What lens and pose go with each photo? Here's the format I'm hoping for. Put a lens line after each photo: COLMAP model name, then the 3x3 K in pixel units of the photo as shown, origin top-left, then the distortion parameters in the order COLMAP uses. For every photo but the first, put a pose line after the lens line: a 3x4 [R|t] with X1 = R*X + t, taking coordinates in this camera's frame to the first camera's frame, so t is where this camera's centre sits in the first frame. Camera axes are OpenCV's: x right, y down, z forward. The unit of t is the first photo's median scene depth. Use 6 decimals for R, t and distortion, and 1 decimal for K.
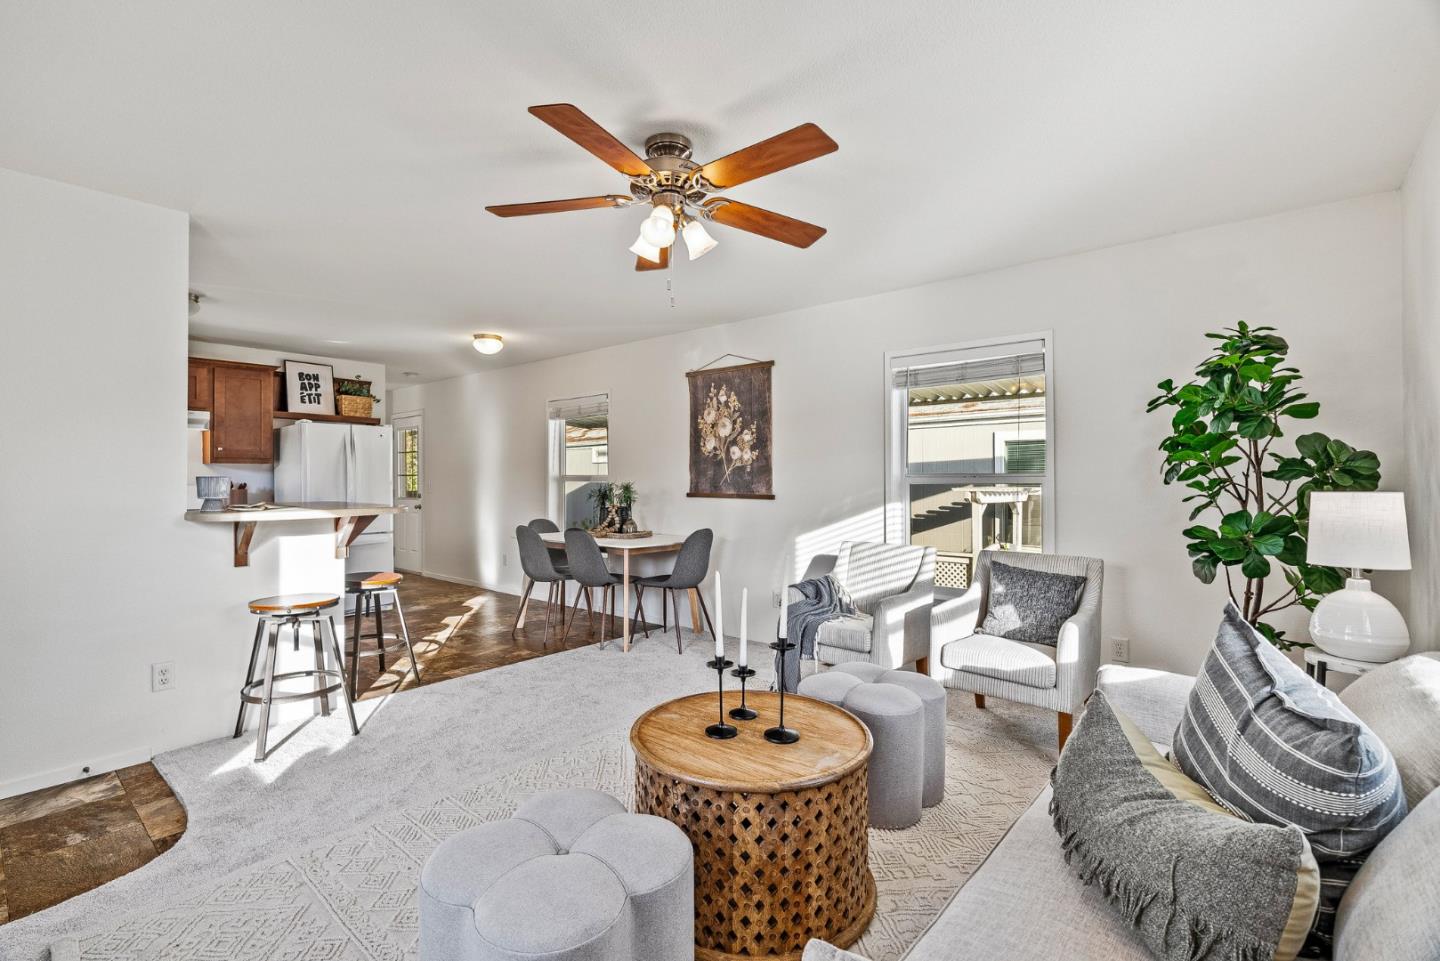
lens RADIAL K [[652.3, 0, 715.1], [0, 652.3, 477.7], [0, 0, 1]] dist [-0.004438, 0.000307]
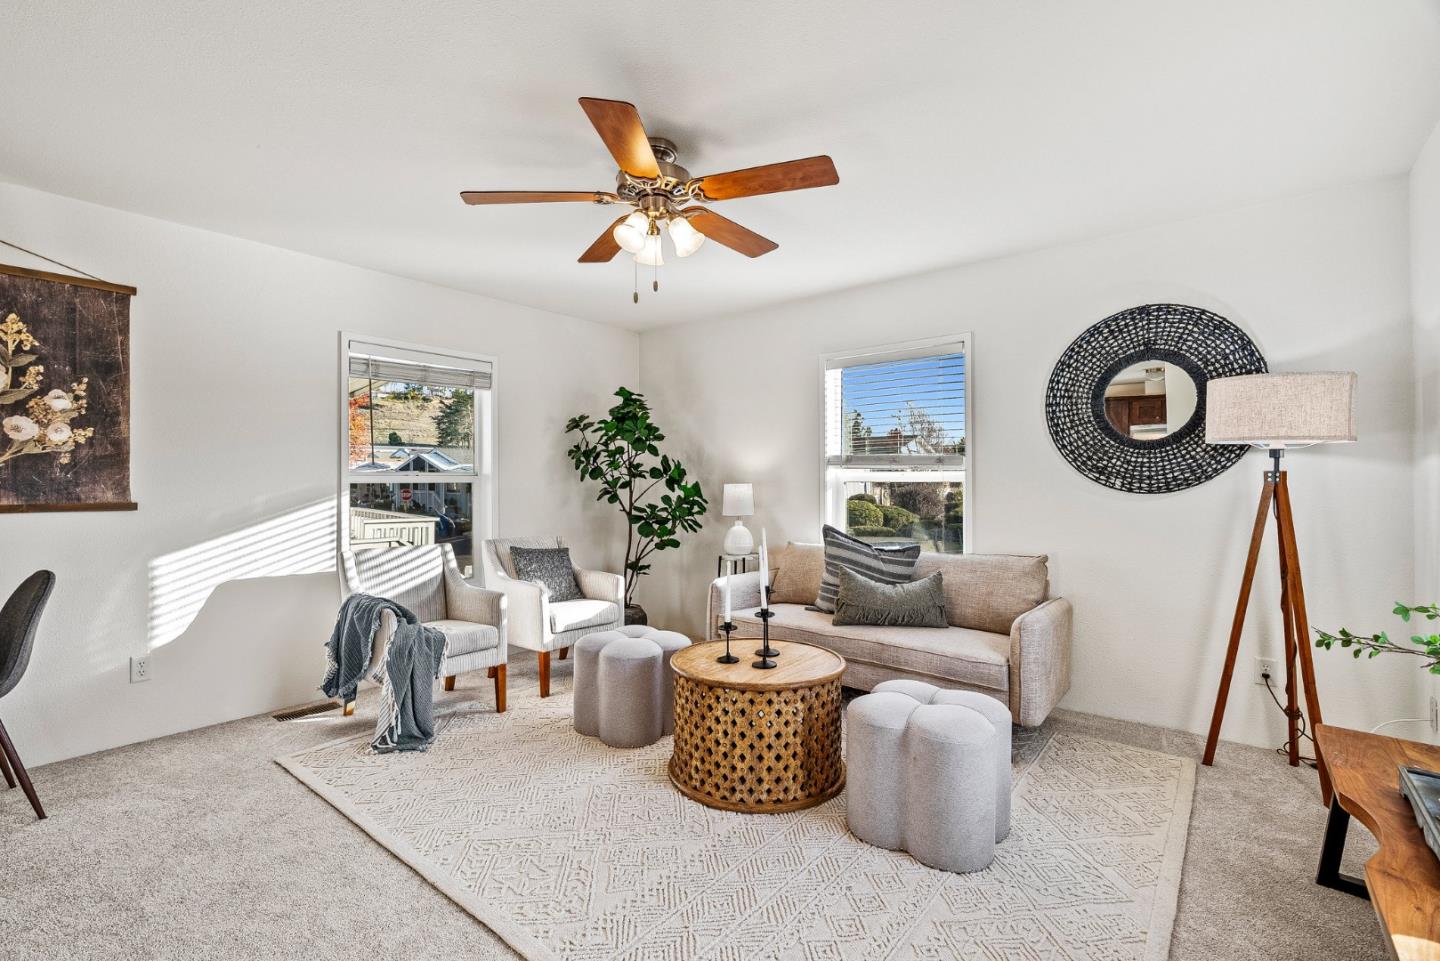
lens RADIAL K [[652.3, 0, 715.1], [0, 652.3, 477.7], [0, 0, 1]] dist [-0.004438, 0.000307]
pose [[-0.009997, 0.003927, 0.999942, -0.517172], [-0.001369, 0.999991, -0.003941, 0.004046], [-0.999949, -0.001408, -0.009991, 0.434267]]
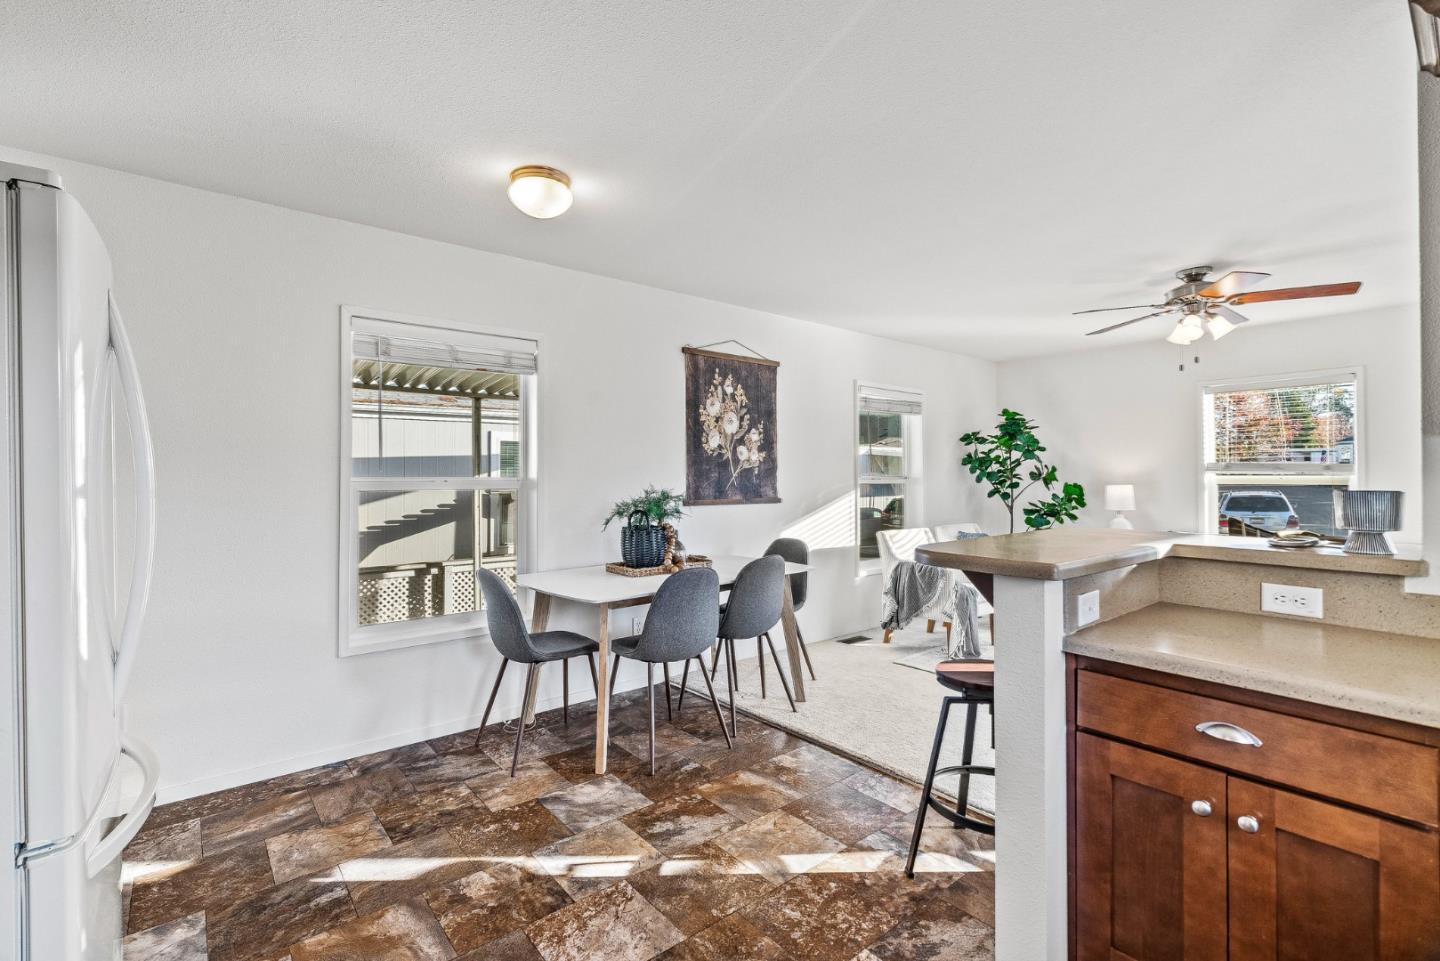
lens RADIAL K [[652.3, 0, 715.1], [0, 652.3, 477.7], [0, 0, 1]] dist [-0.004438, 0.000307]
pose [[0.187758, -0.003352, 0.982210, -0.864958], [-0.002157, 0.999990, 0.003825, -0.007709], [-0.982213, -0.002837, 0.187749, 0.875905]]
